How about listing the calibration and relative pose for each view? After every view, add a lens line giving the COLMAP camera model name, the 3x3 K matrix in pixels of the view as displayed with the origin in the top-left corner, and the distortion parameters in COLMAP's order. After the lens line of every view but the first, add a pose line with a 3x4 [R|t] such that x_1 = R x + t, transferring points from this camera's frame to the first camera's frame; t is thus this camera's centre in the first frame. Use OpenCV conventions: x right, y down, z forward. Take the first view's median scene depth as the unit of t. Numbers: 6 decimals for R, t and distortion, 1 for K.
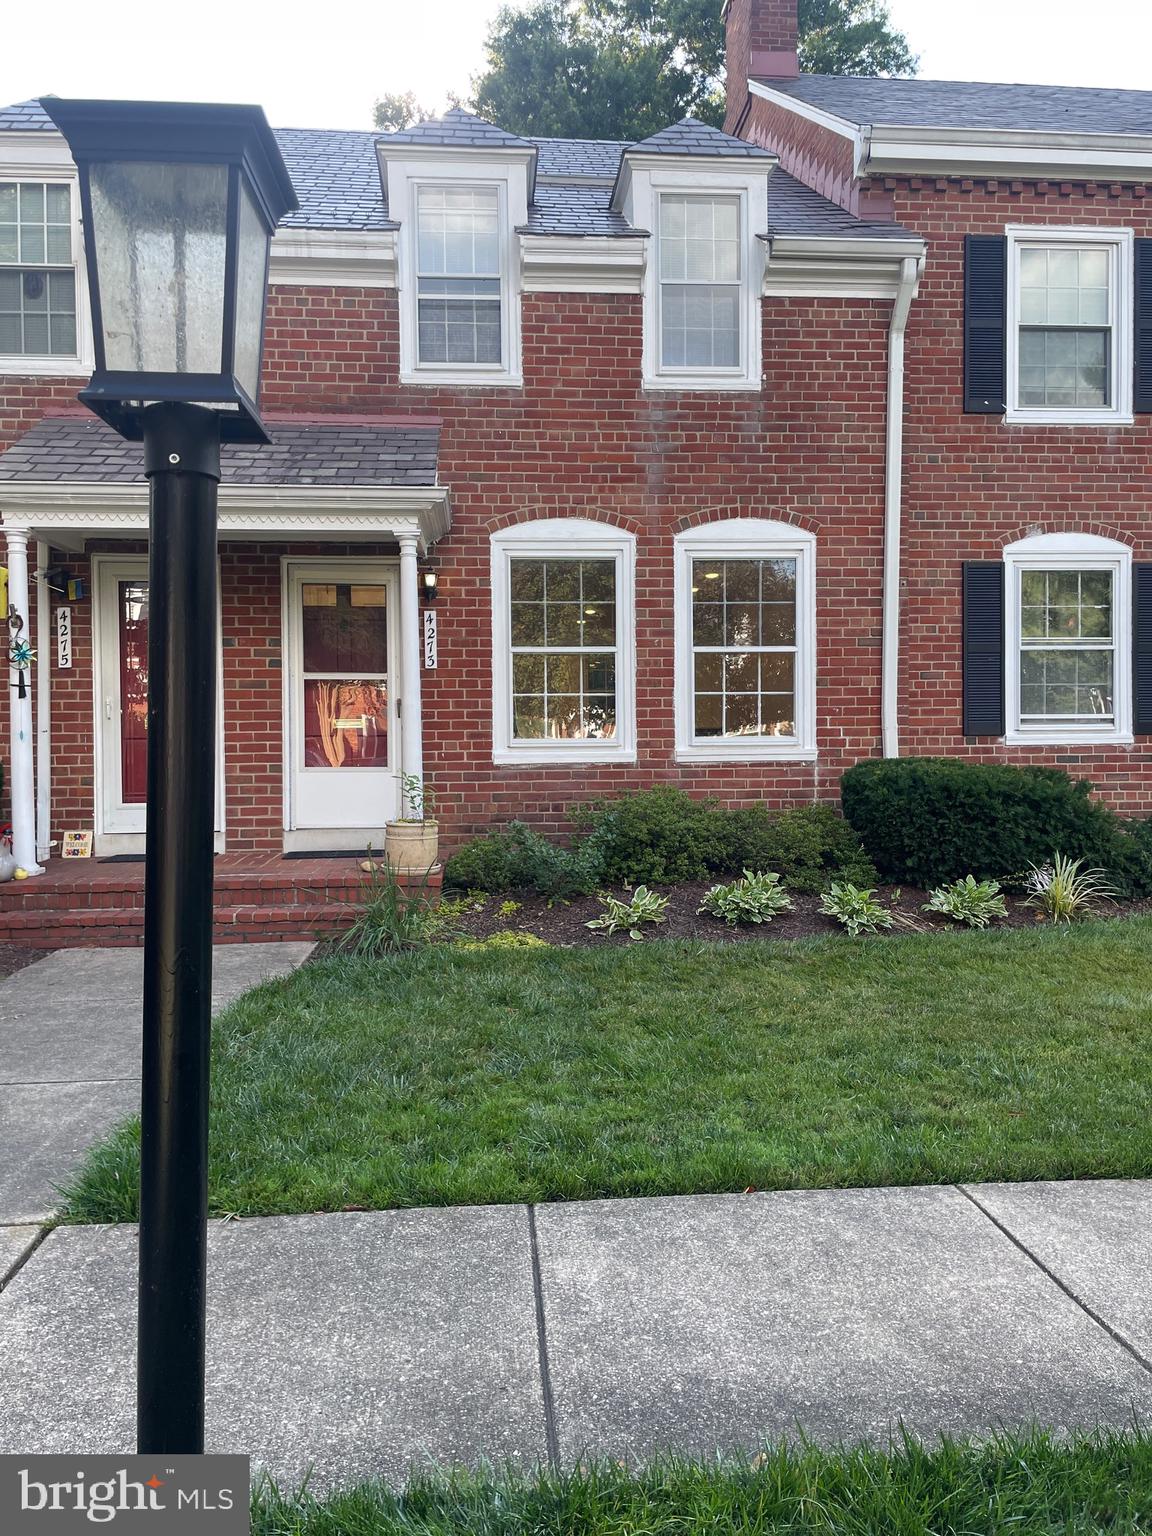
lens RADIAL K [[1174.1, 0, 582.5], [0, 1174.1, 755.8], [0, 0, 1]] dist [0.088356, -0.111879]
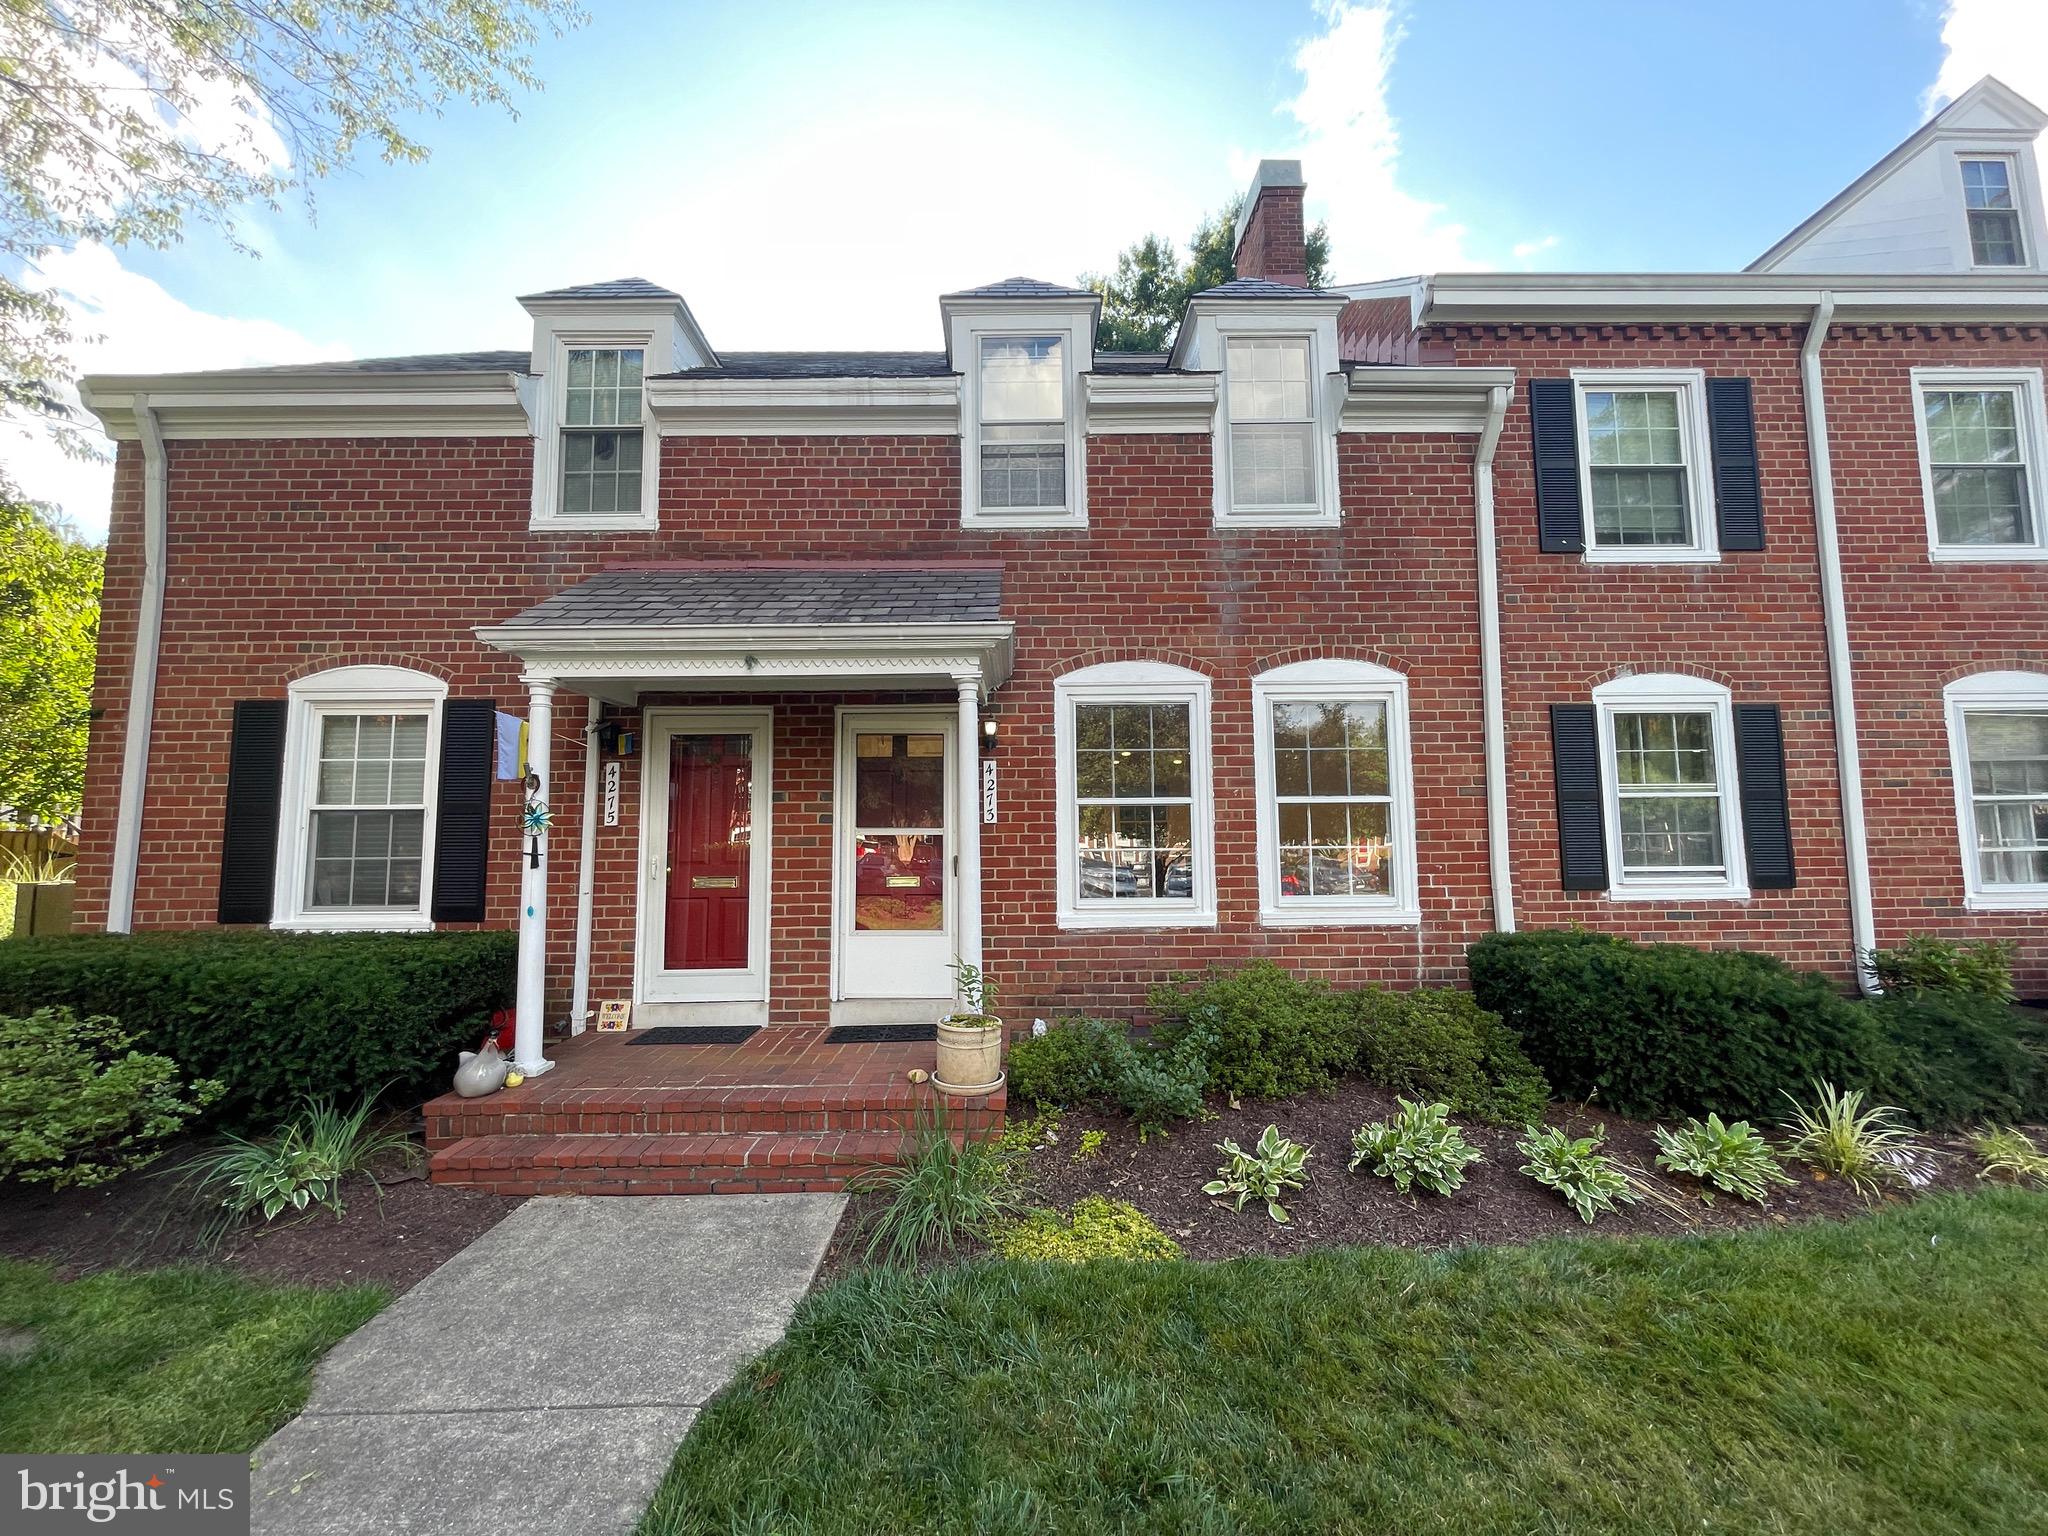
lens RADIAL K [[835.8, 0, 1021.5], [0, 835.8, 763.2], [0, 0, 1]] dist [-0.004245, 0.000320]
pose [[0.996840, -0.007611, -0.079071, -0.051799], [-0.000747, 0.994456, -0.105148, -0.051303], [0.079433, 0.104875, 0.991308, 0.343022]]
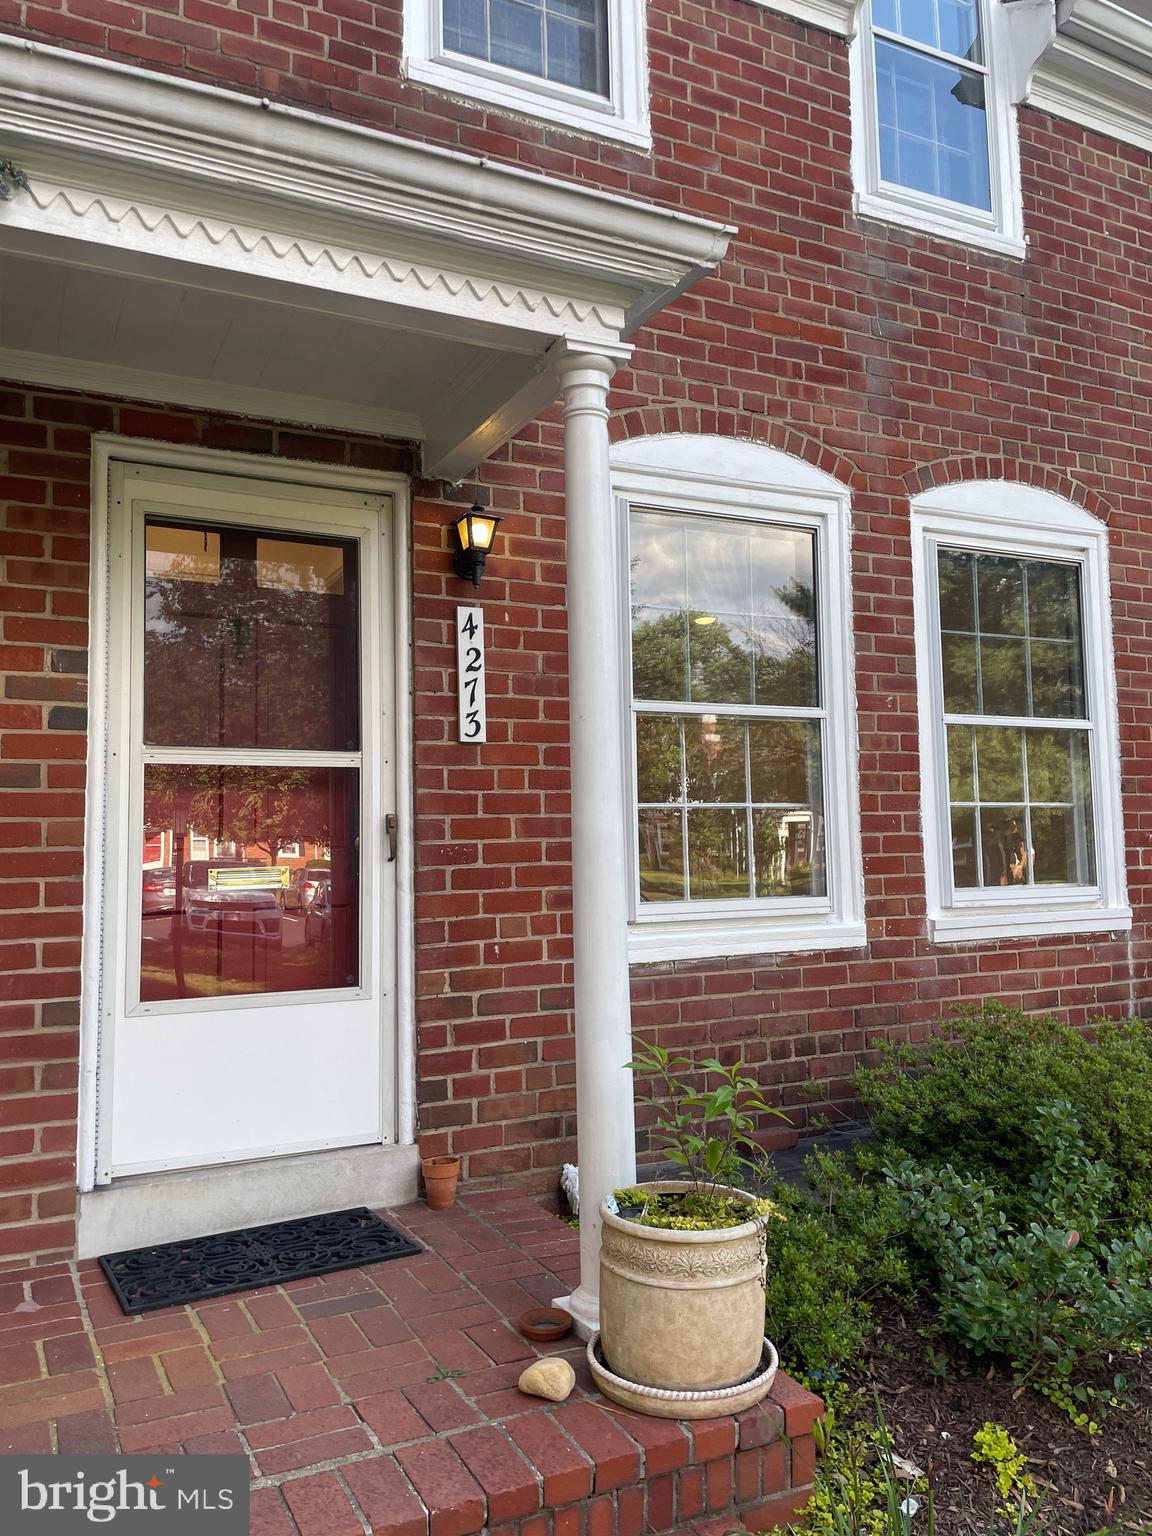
lens RADIAL K [[1174.1, 0, 603.5], [0, 1174.1, 748.6], [0, 0, 1]] dist [0.088356, -0.111879]
pose [[0.923459, 0.021992, 0.383066, -0.242674], [0.017386, 0.994932, -0.099031, -0.029267], [-0.383303, 0.098111, 0.918397, 0.589710]]
